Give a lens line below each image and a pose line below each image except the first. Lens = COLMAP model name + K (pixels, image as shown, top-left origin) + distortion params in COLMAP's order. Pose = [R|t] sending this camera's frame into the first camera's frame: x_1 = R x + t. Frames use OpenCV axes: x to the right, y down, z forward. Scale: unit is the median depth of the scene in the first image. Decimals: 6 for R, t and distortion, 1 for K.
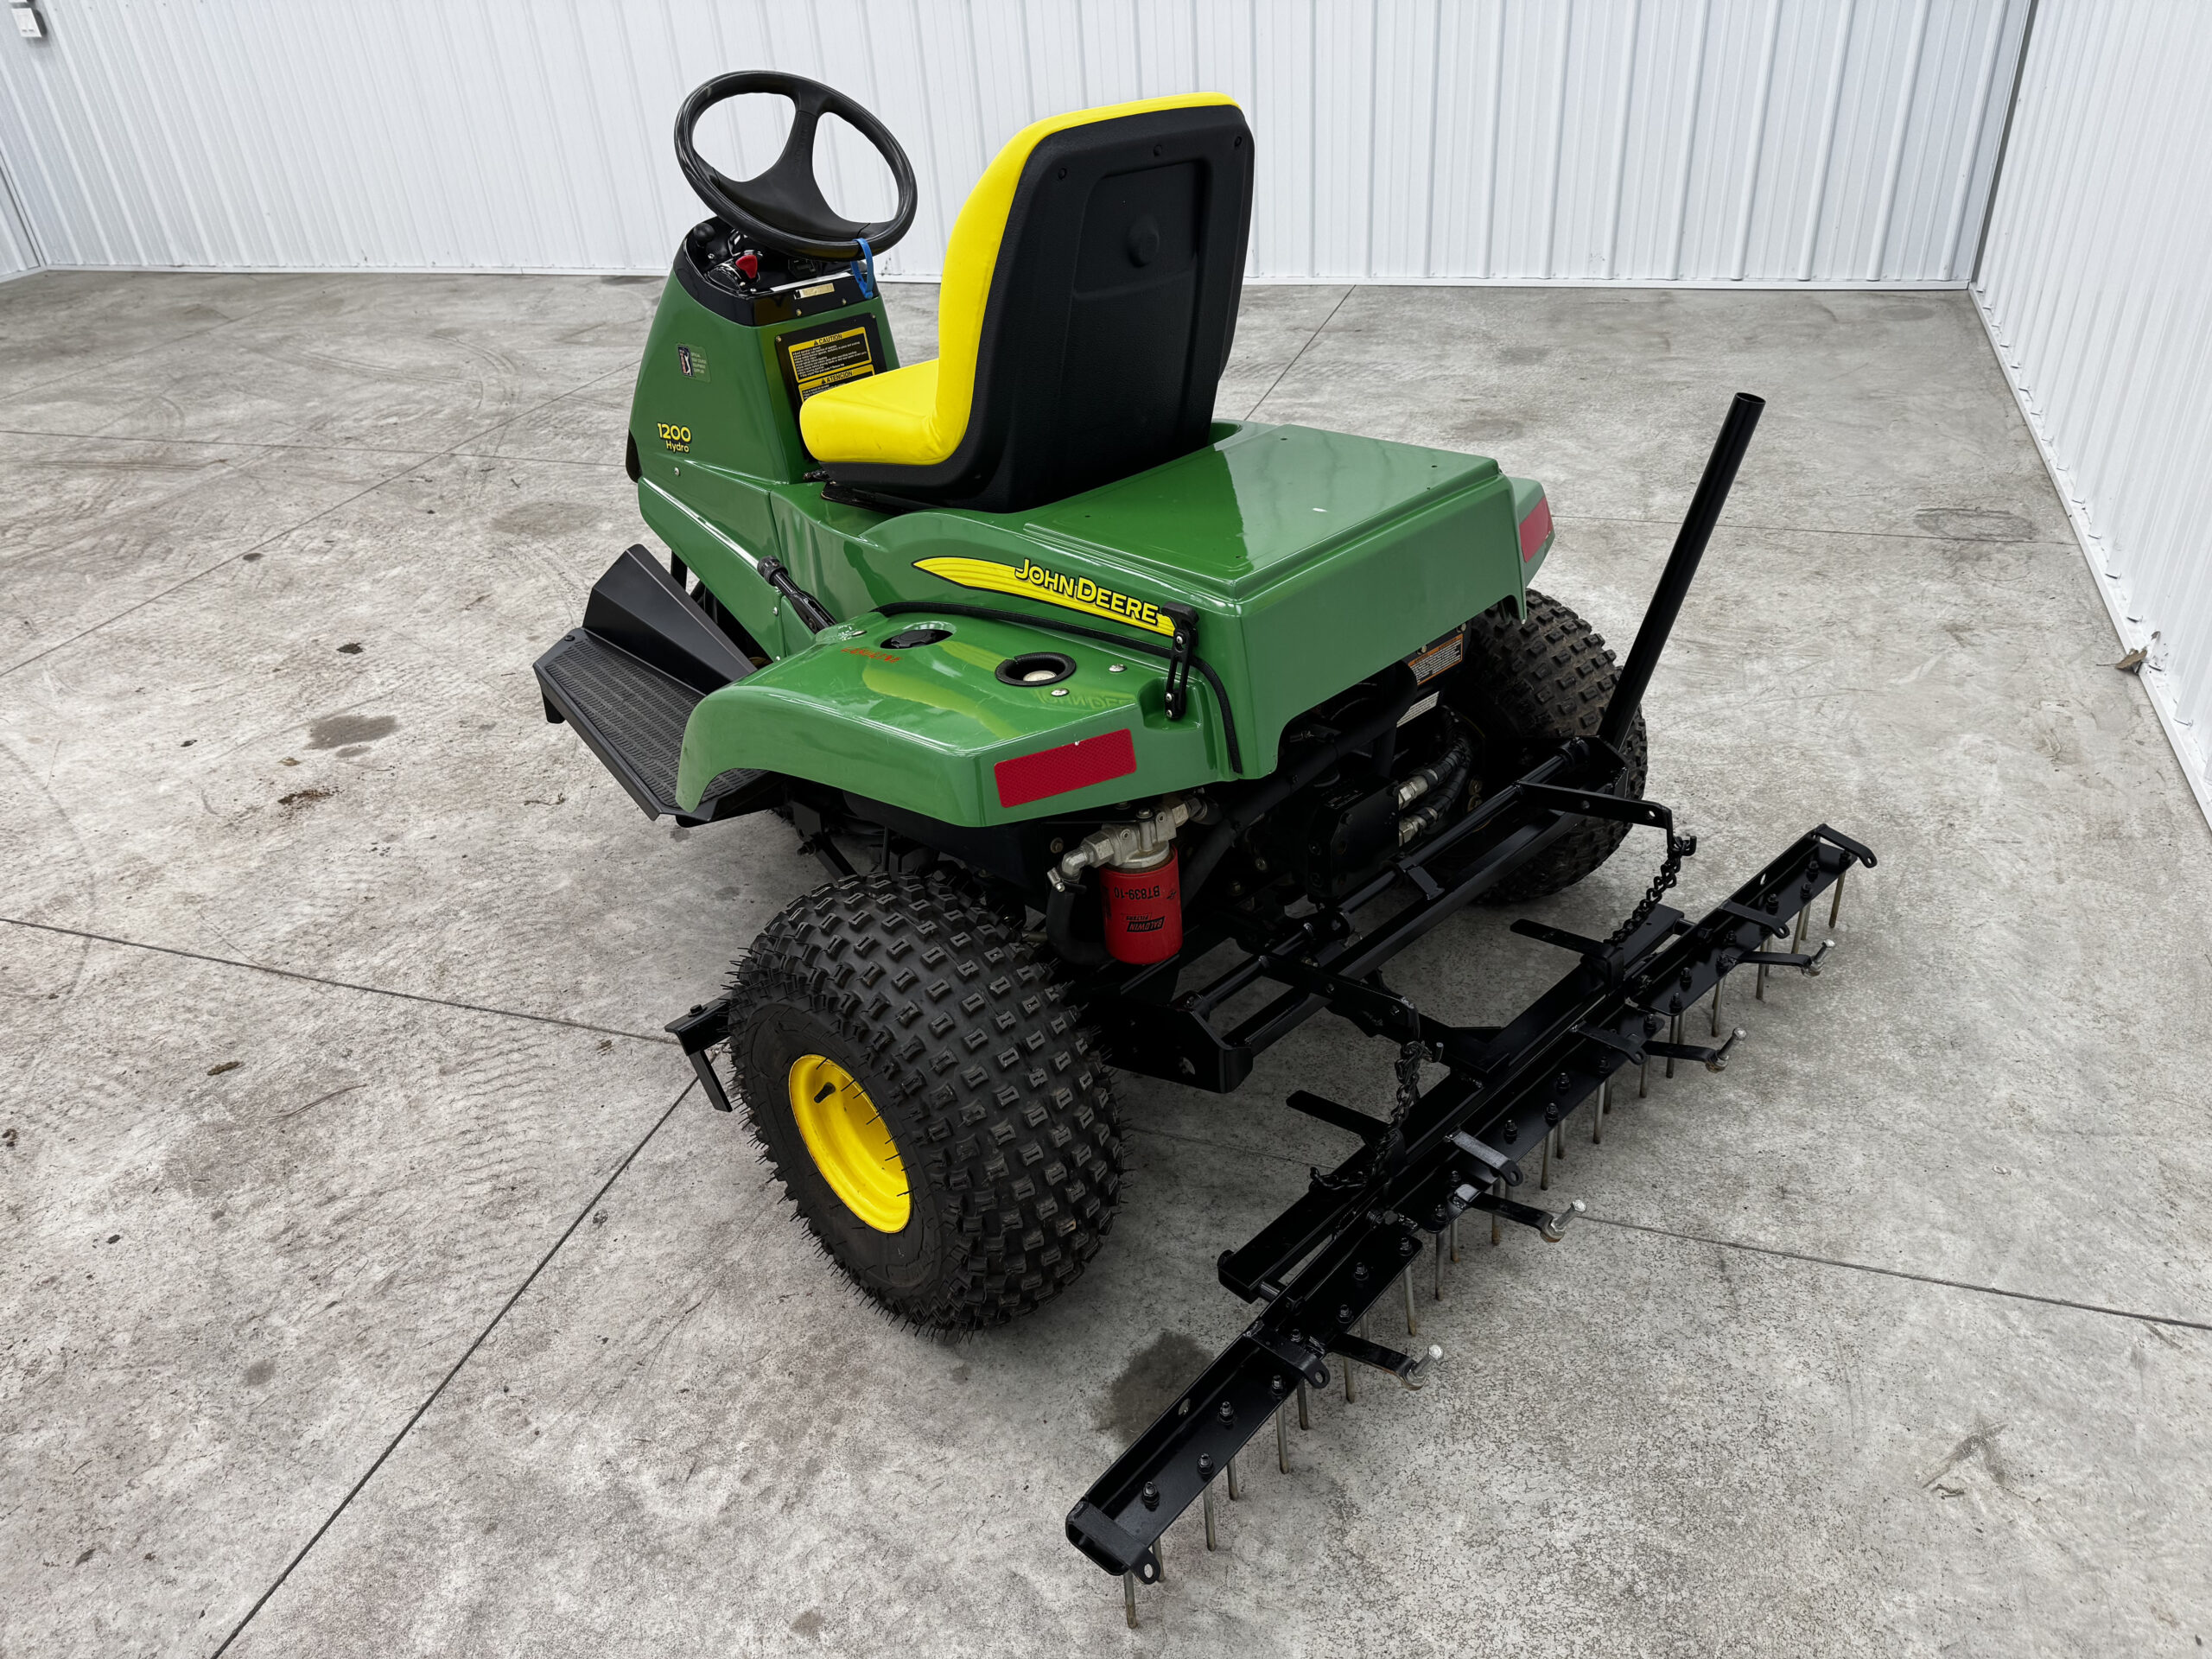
lens RADIAL K [[1564.1, 0, 1110.7], [0, 1564.1, 833.3], [0, 0, 1]] dist [0.006644, -0.009011]
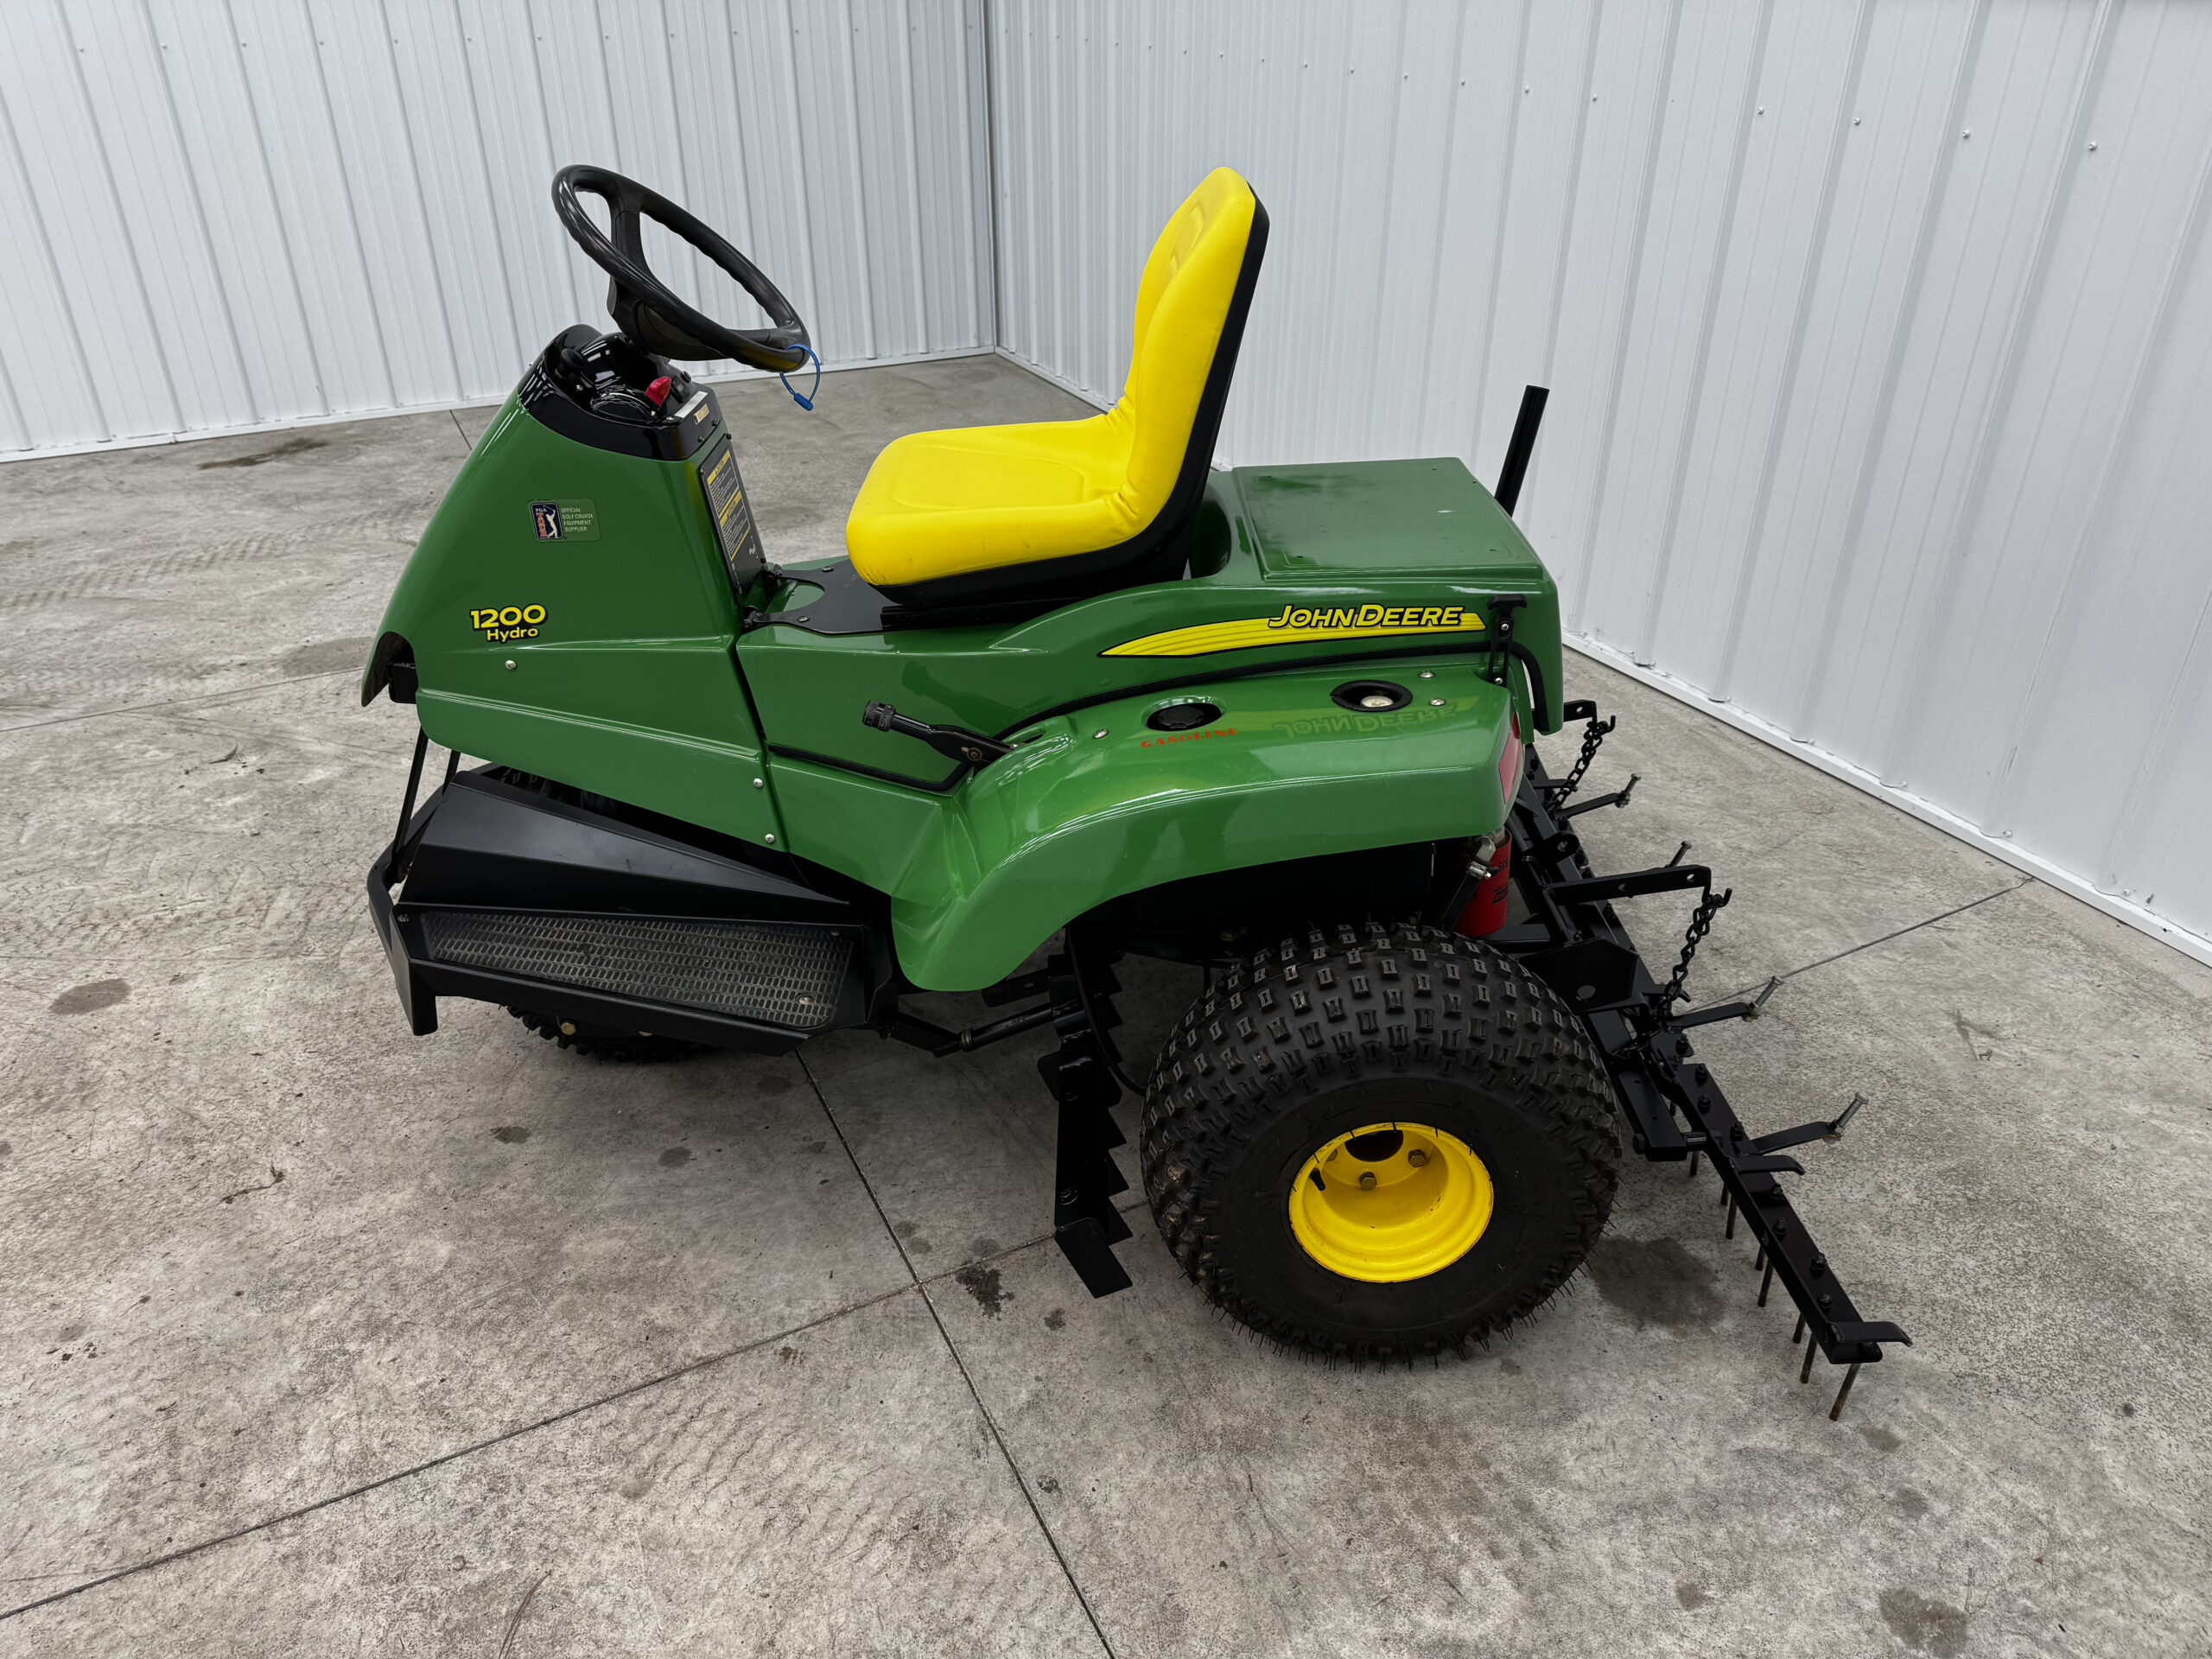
lens RADIAL K [[1558.7, 0, 1106.2], [0, 1558.7, 843.8], [0, 0, 1]] dist [0.001223, -0.007355]
pose [[0.695397, -0.300421, 0.652817, -0.786132], [0.341209, 0.937526, 0.067977, -0.128189], [-0.632455, 0.175476, 0.754460, 0.307270]]
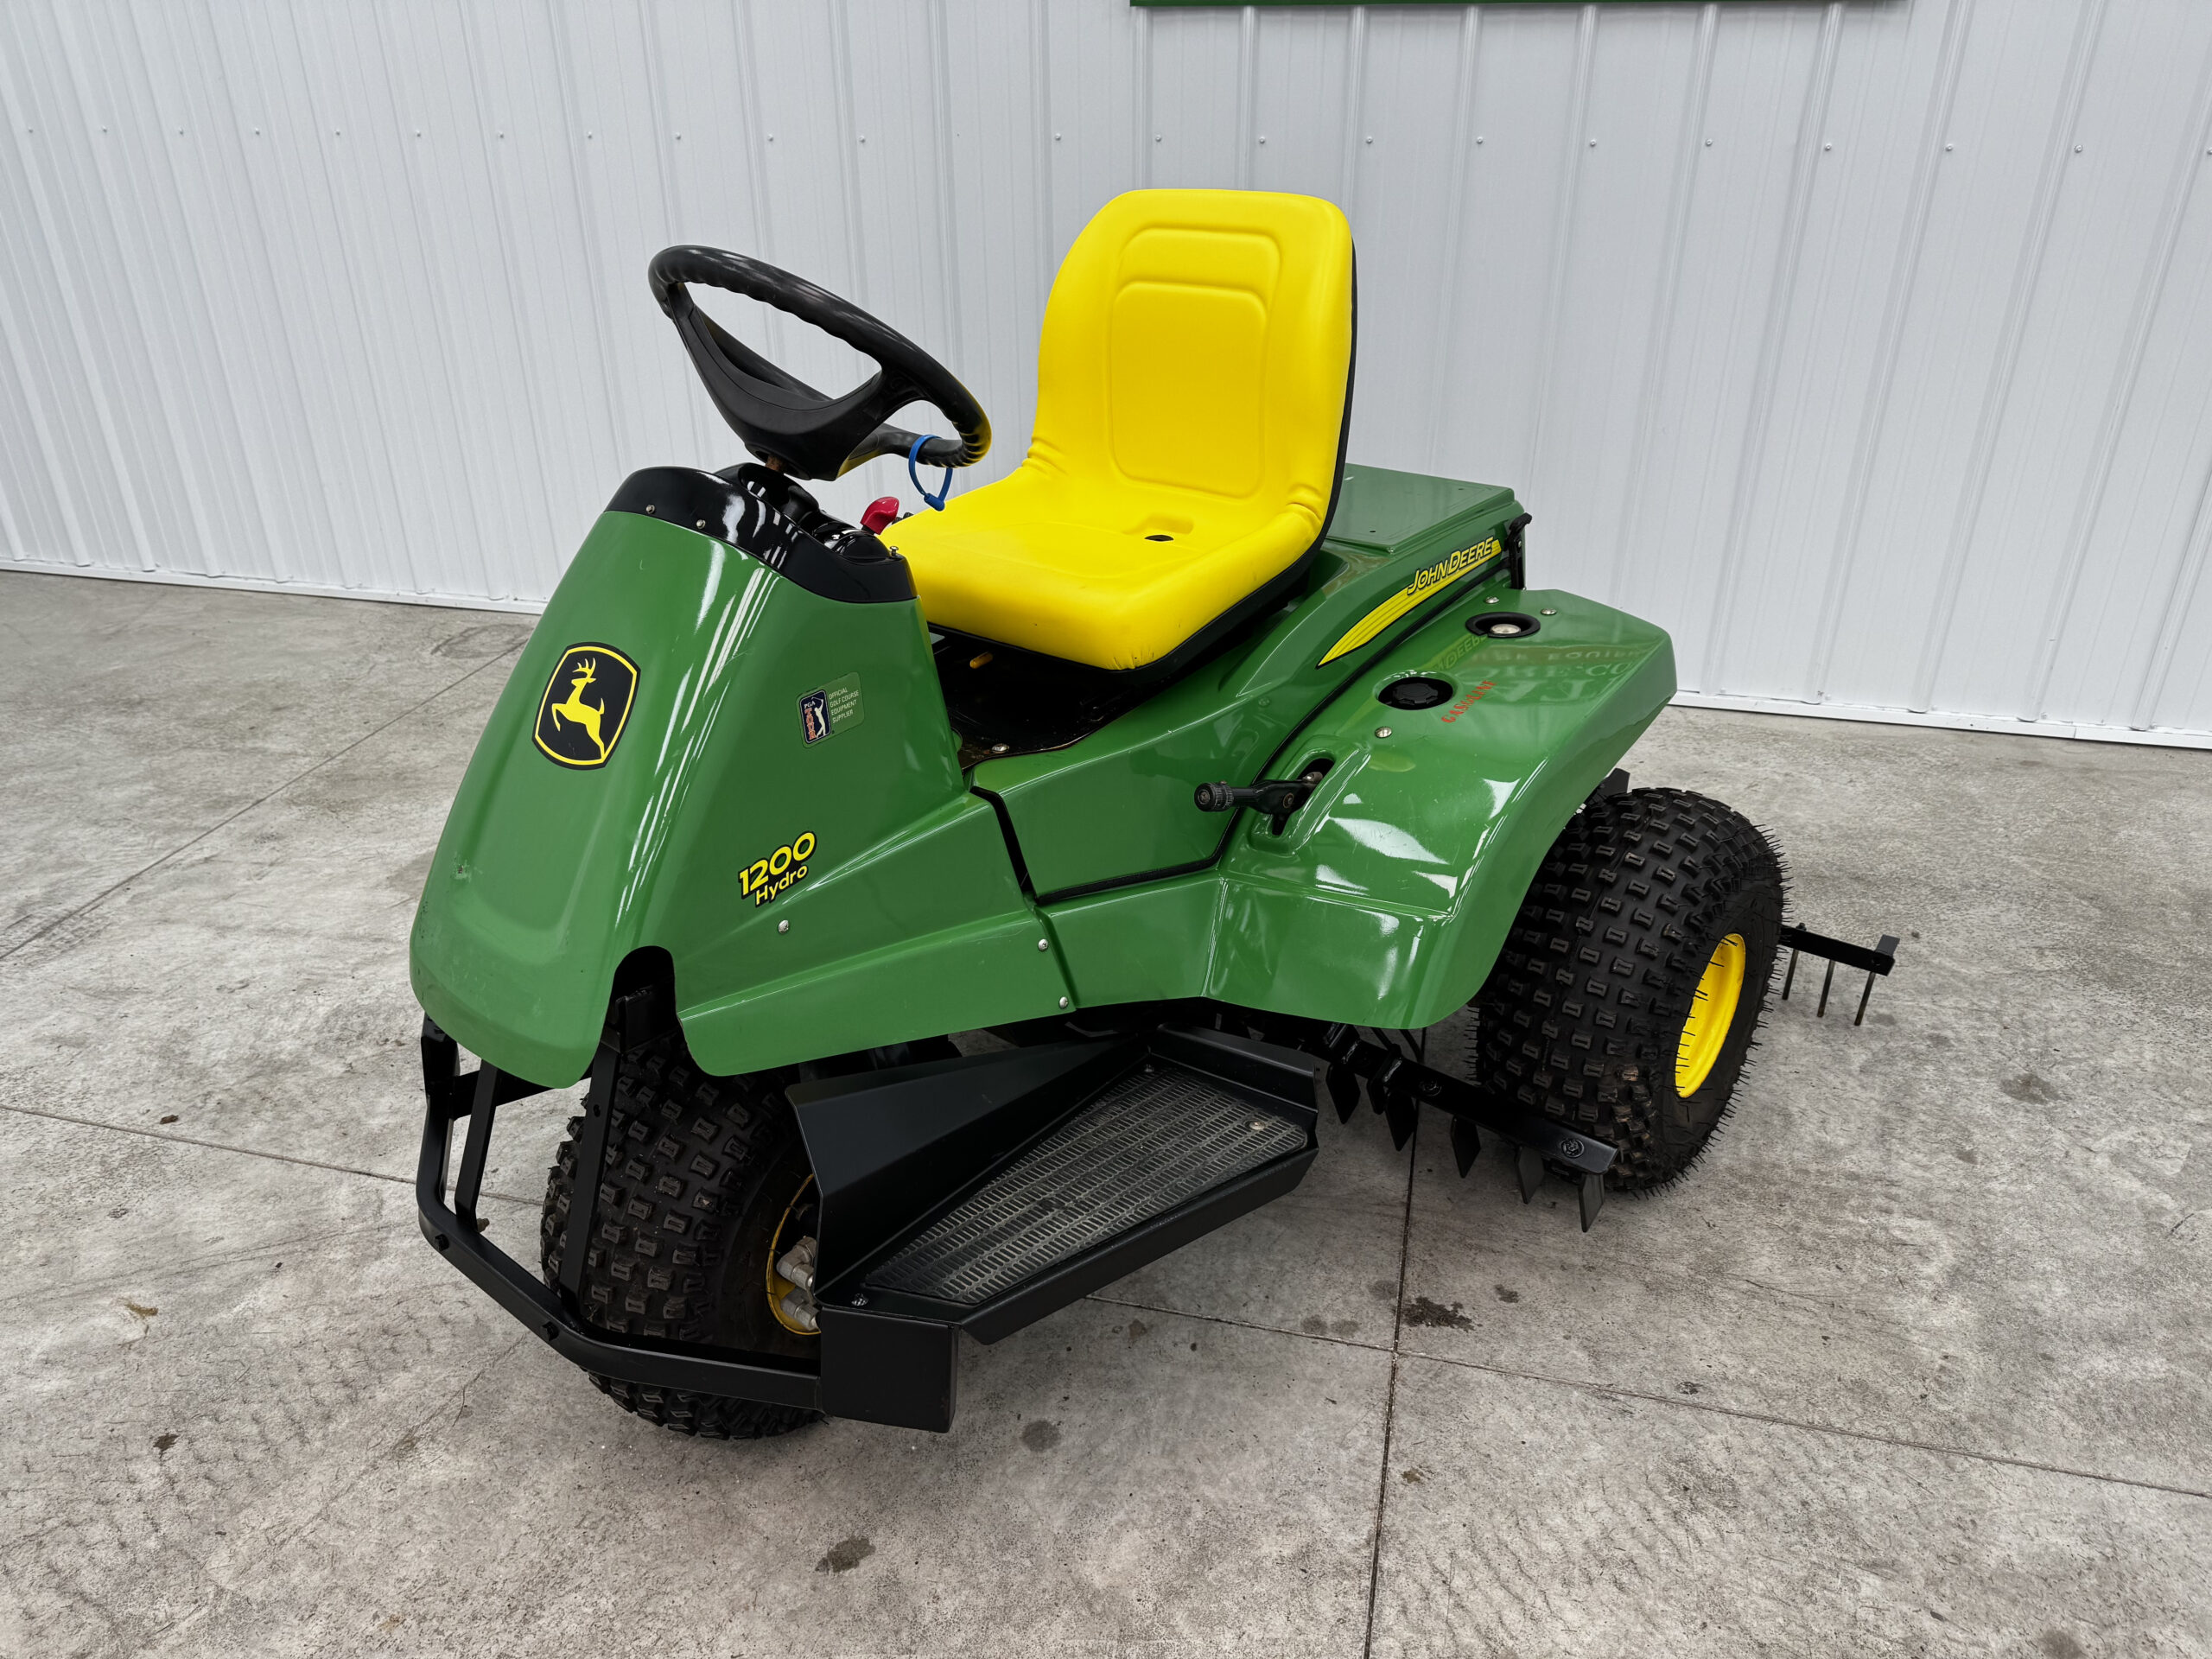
lens RADIAL K [[1569.8, 0, 1106.0], [0, 1569.8, 829.5], [0, 0, 1]] dist [0.001729, -0.005535]
pose [[-0.095066, -0.394999, 0.913750, -1.035966], [0.537506, 0.752231, 0.381098, -0.536495], [-0.837884, 0.527376, 0.140803, 1.037742]]
